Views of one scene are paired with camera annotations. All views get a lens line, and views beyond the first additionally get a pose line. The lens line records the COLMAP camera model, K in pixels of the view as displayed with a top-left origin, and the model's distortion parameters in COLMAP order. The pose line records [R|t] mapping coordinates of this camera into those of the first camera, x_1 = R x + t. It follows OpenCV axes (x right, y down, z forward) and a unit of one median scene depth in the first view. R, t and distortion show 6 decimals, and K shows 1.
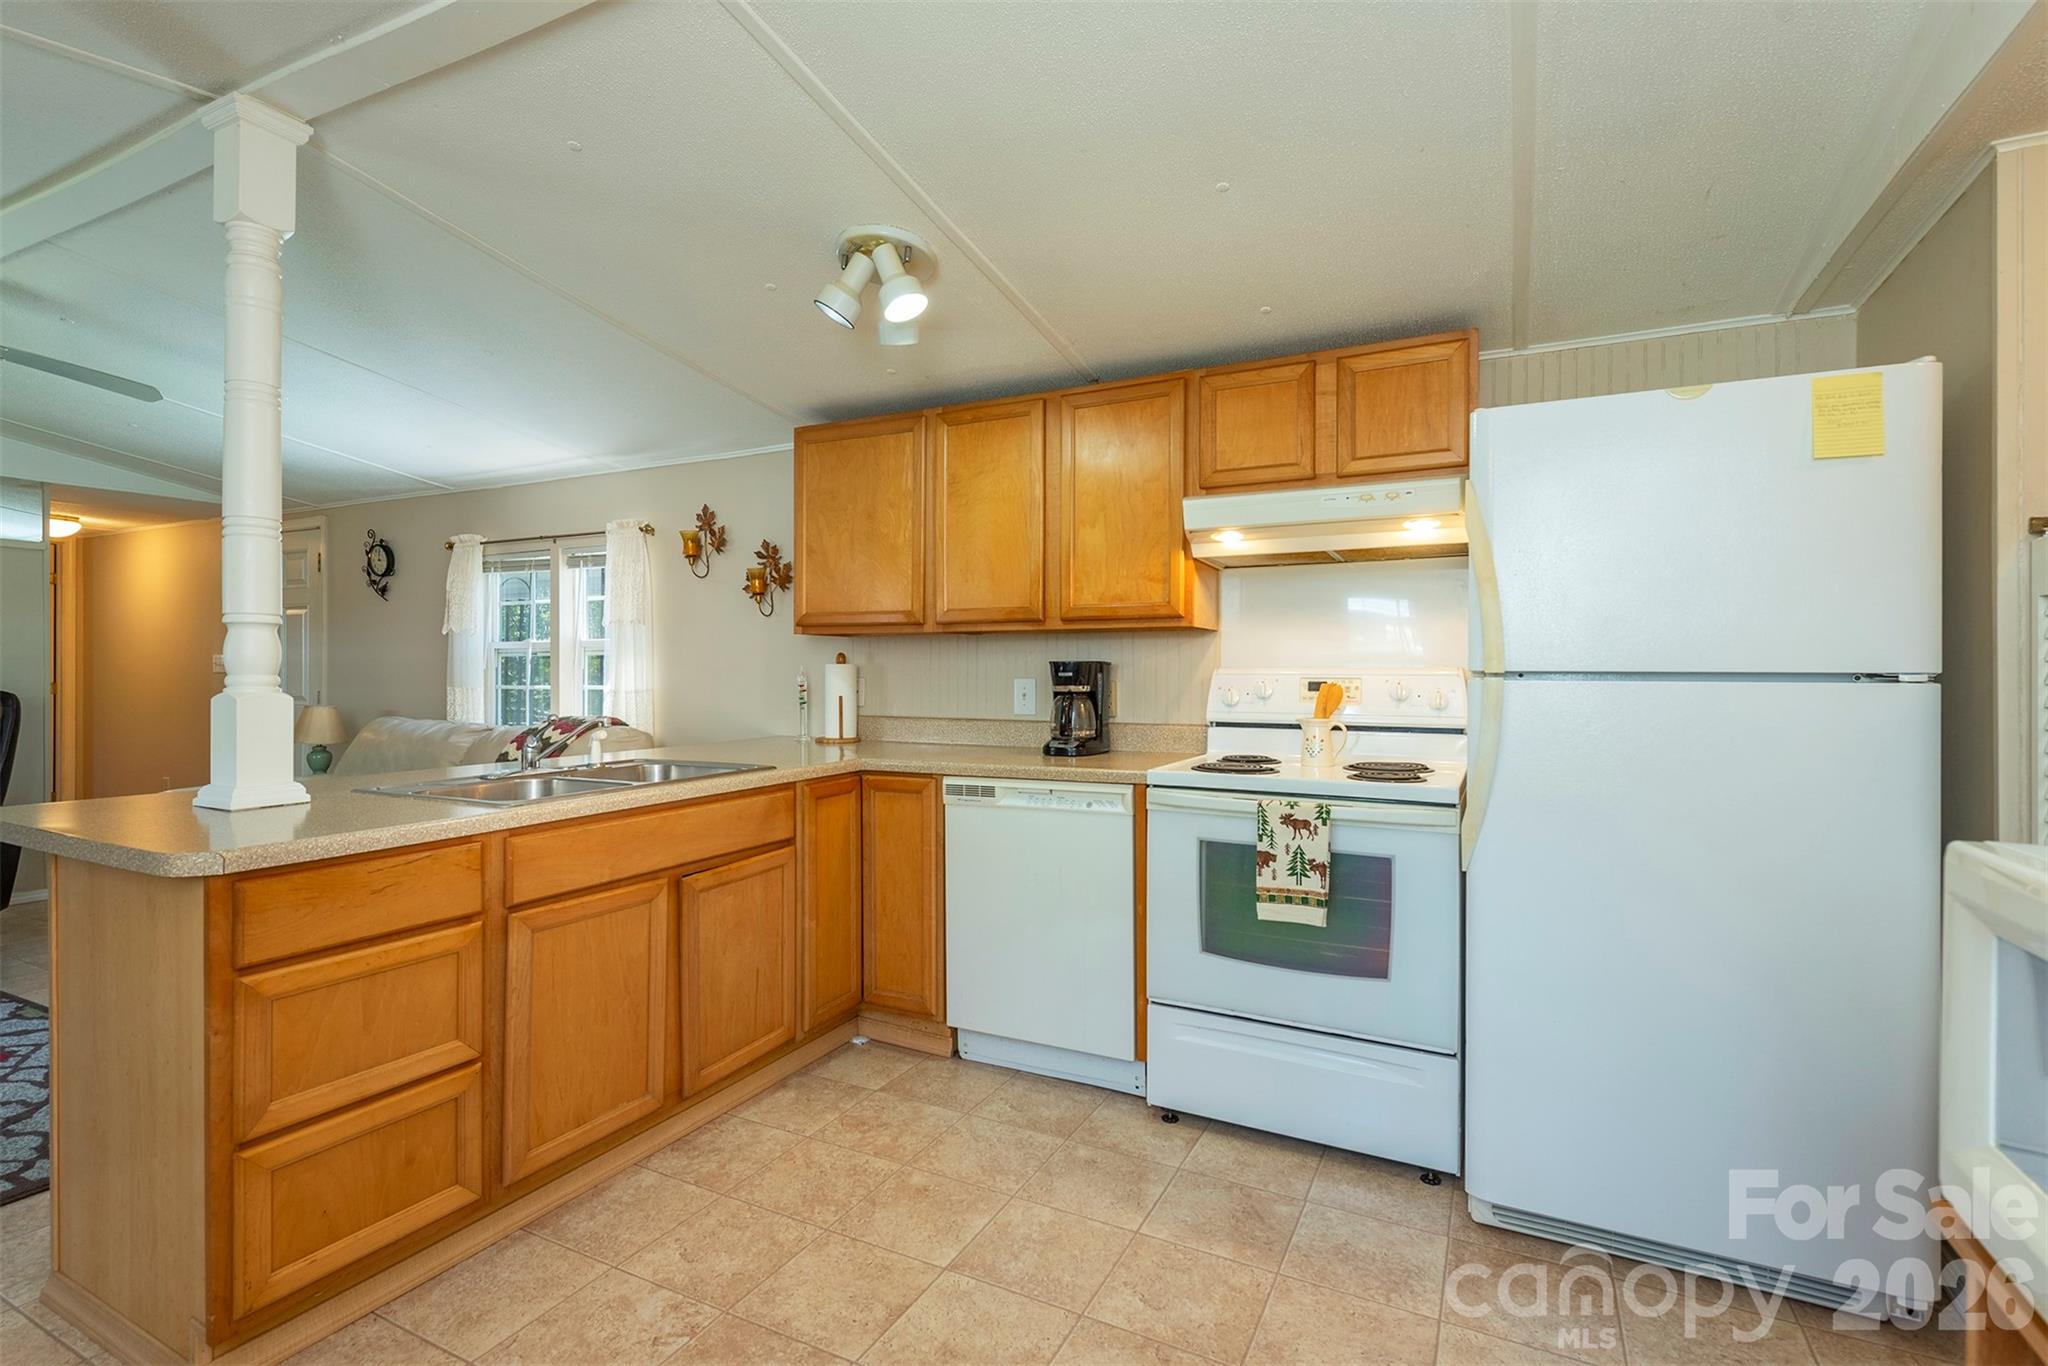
lens RADIAL K [[953.8, 0, 1026.7], [0, 953.8, 678.5], [0, 0, 1]] dist [0.022627, -0.010666]
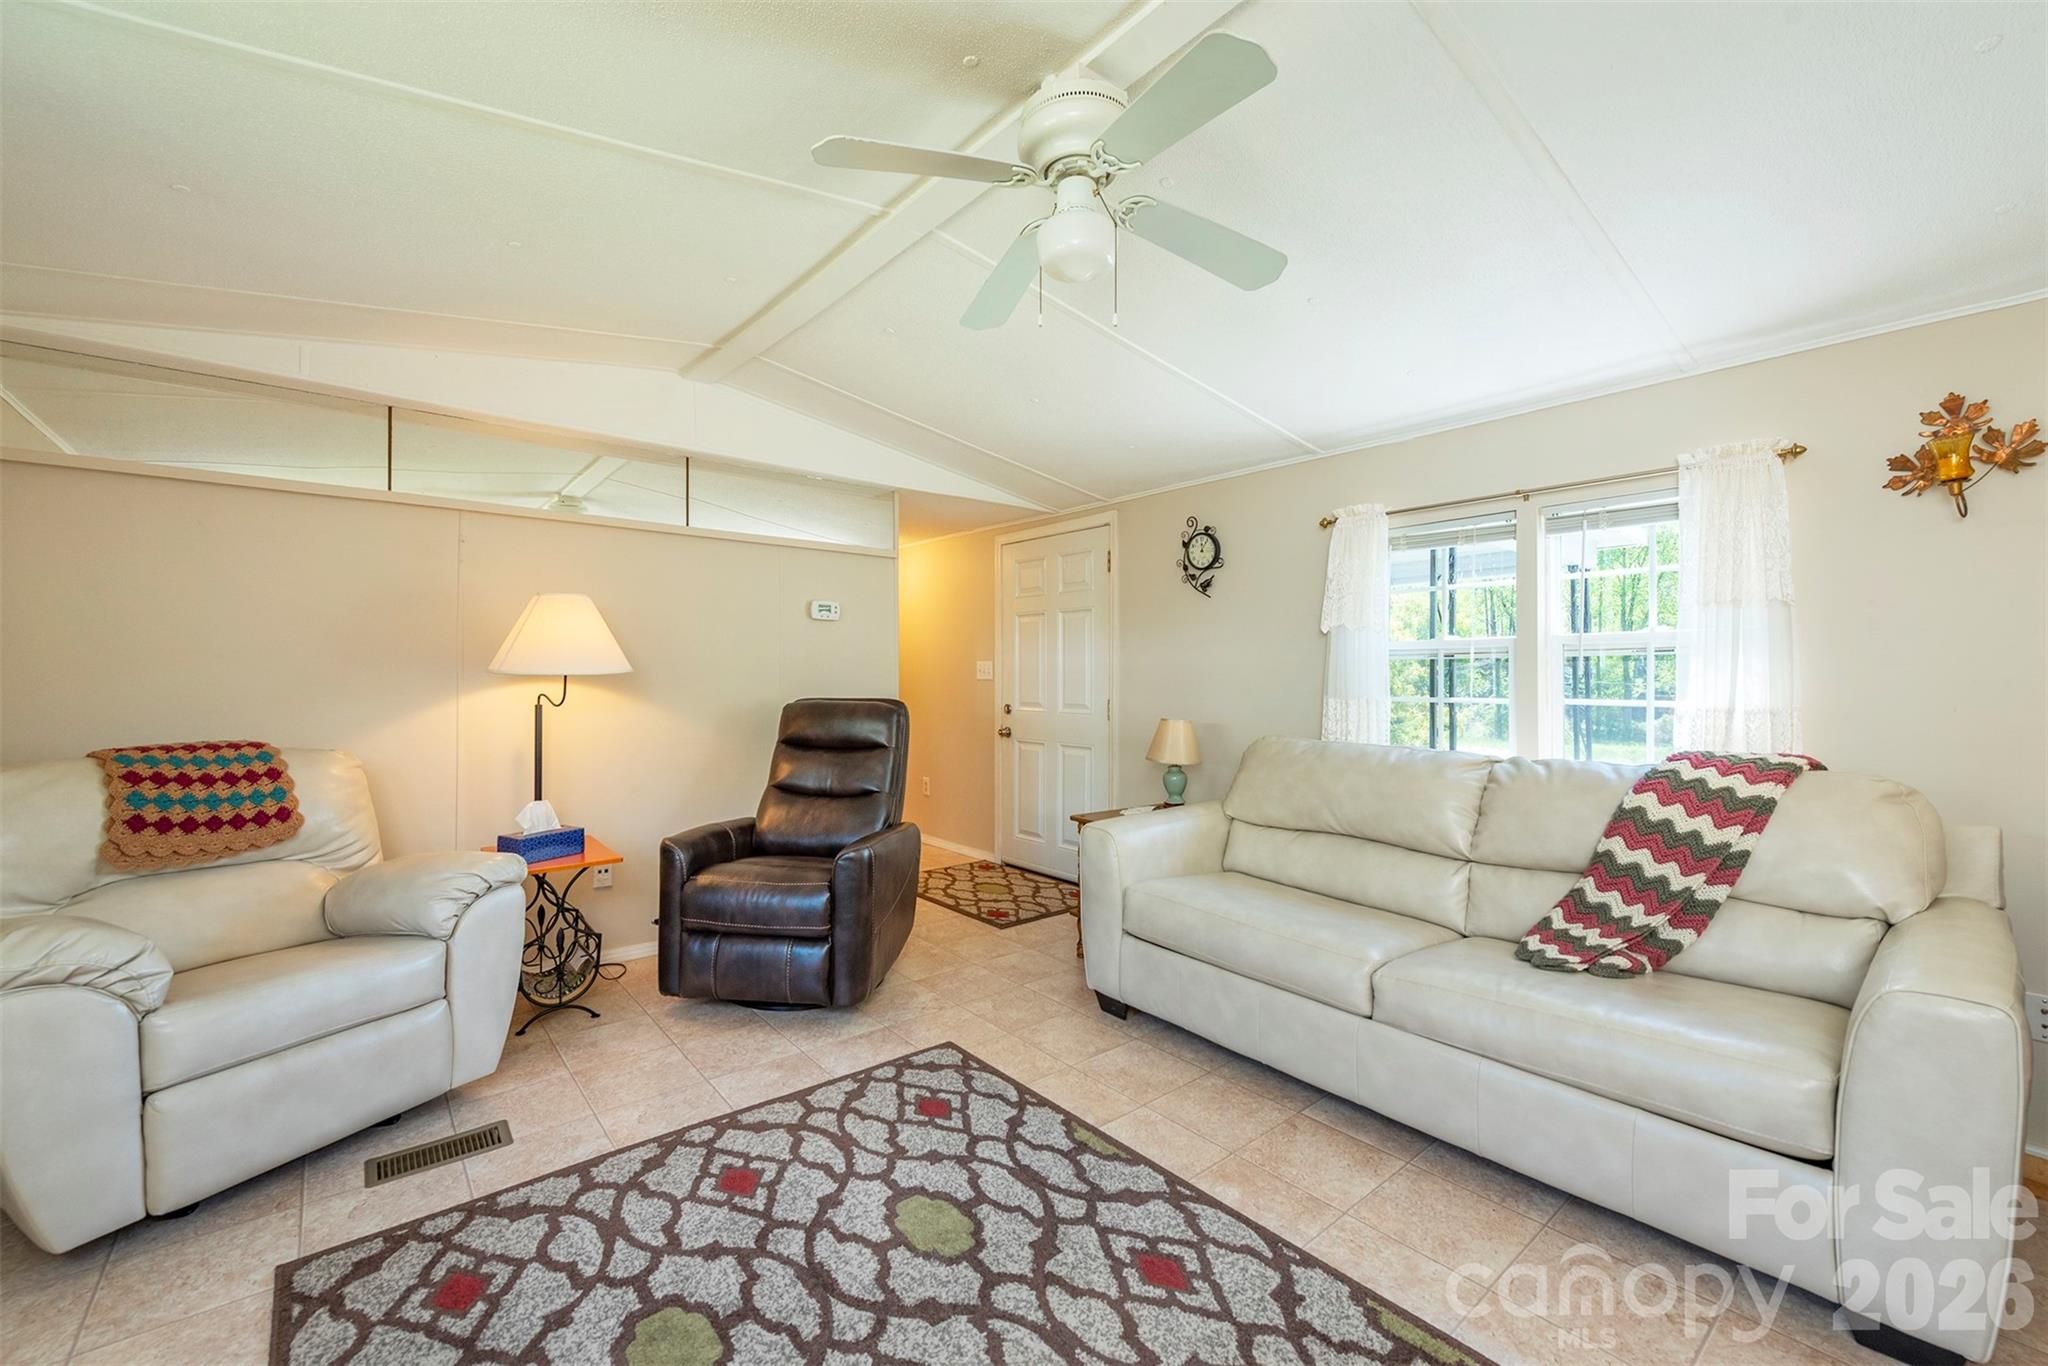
lens RADIAL K [[831.3, 0, 1026.7], [0, 831.3, 674.9], [0, 0, 1]] dist [0.012062, -0.007411]
pose [[0.922985, -0.001603, -0.384832, -0.996630], [-0.001290, 0.999973, -0.007259, -0.008837], [0.384833, 0.007196, 0.922958, 0.454339]]
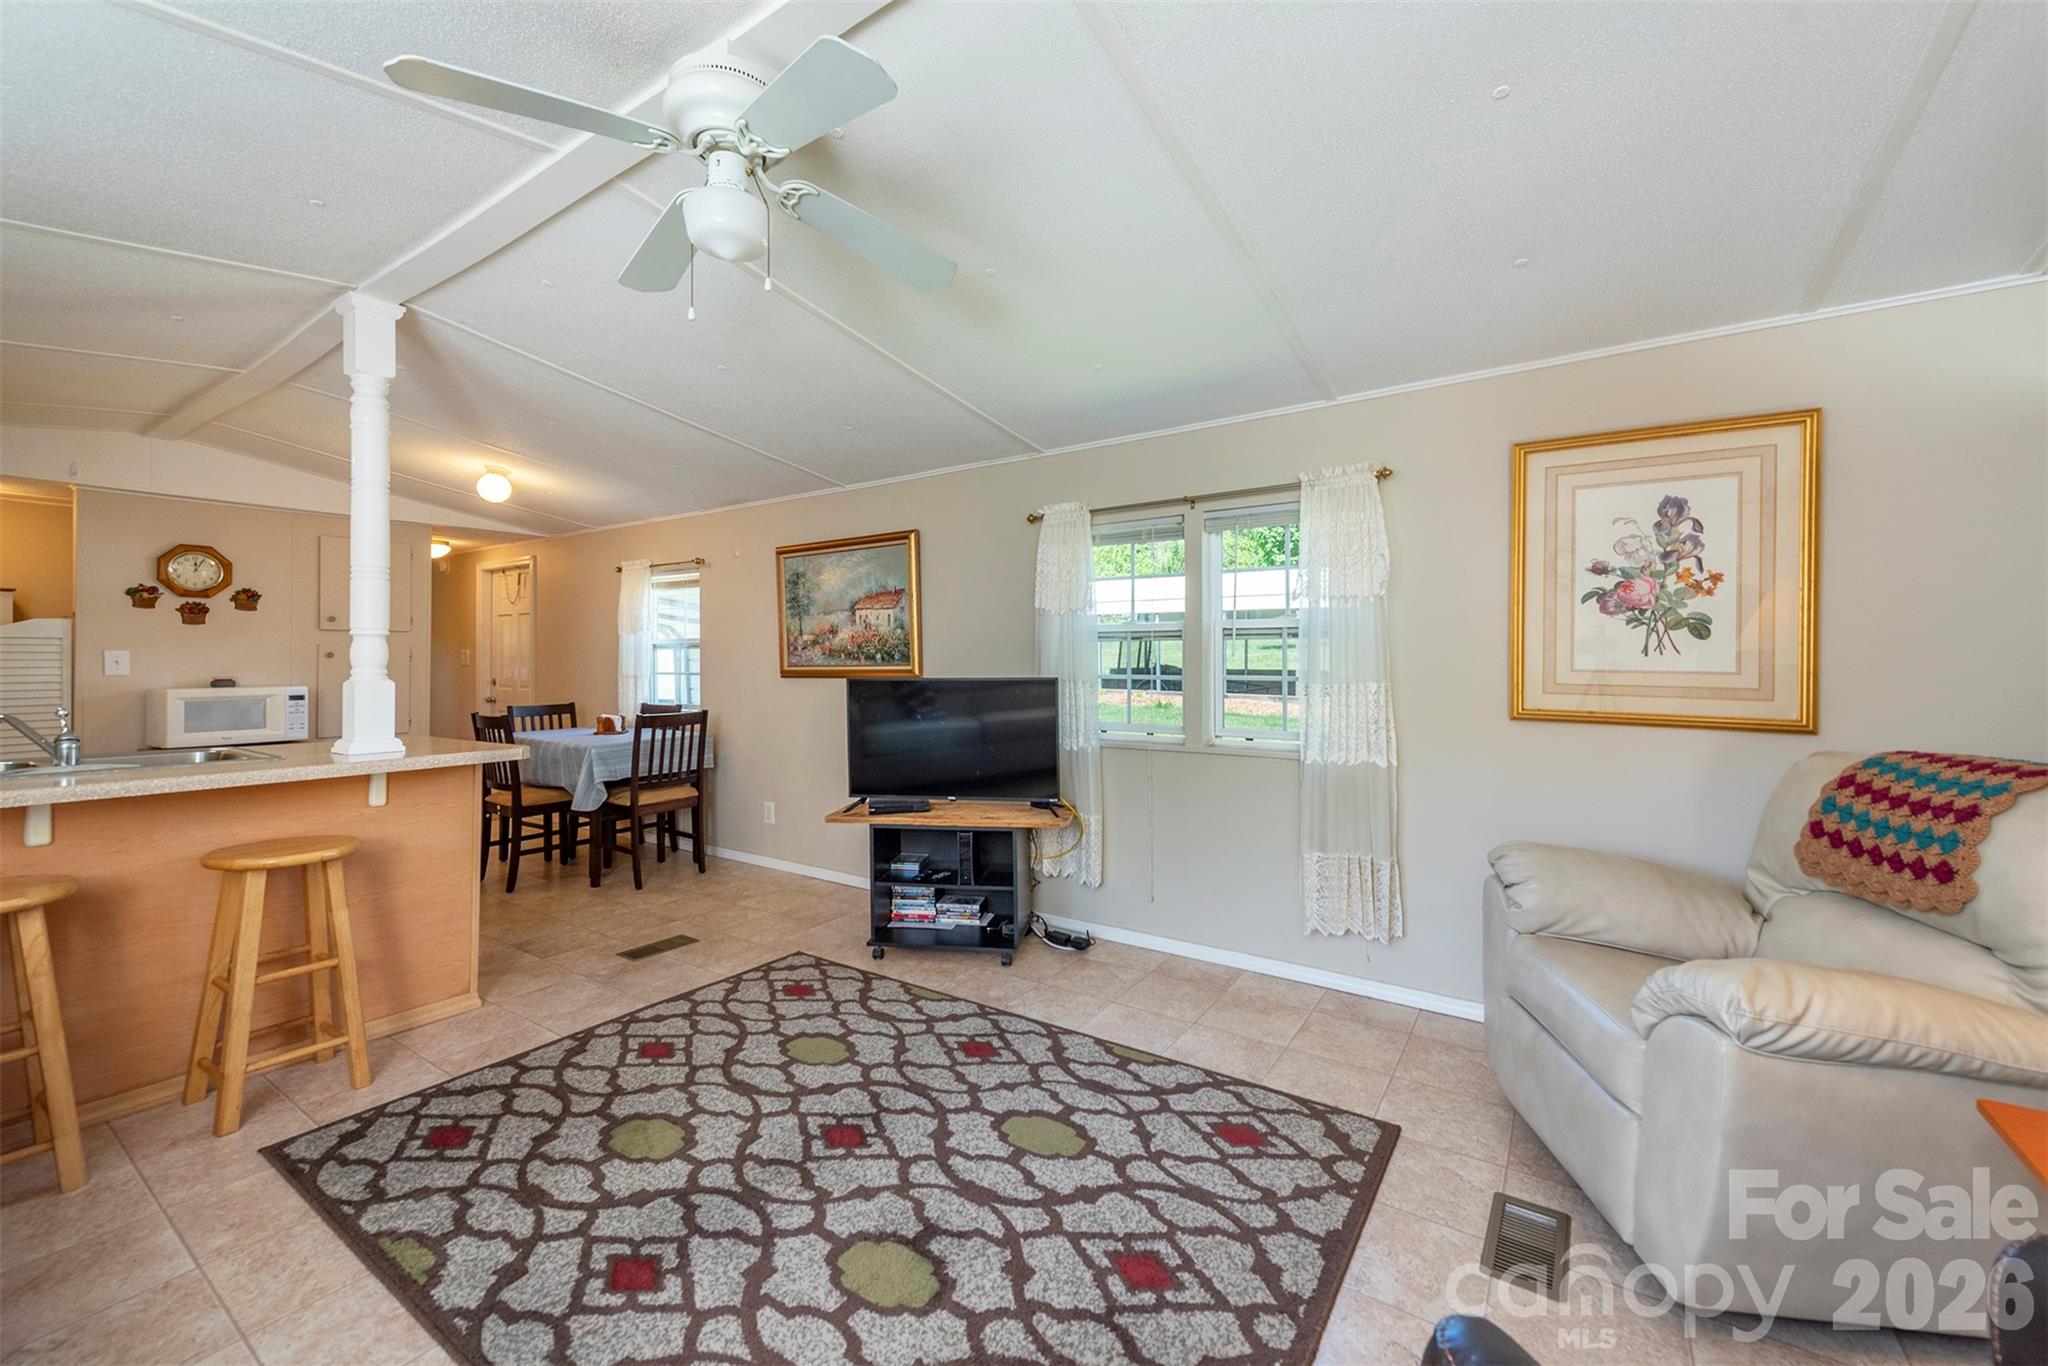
lens RADIAL K [[799.7, 0, 1028.8], [0, 799.7, 658.0], [0, 0, 1]] dist [0.010882, -0.000162]
pose [[-0.993215, -0.002588, 0.116265, -1.482498], [-0.002313, 0.999994, 0.002498, -0.017921], [-0.116271, 0.002212, -0.993215, 1.595323]]
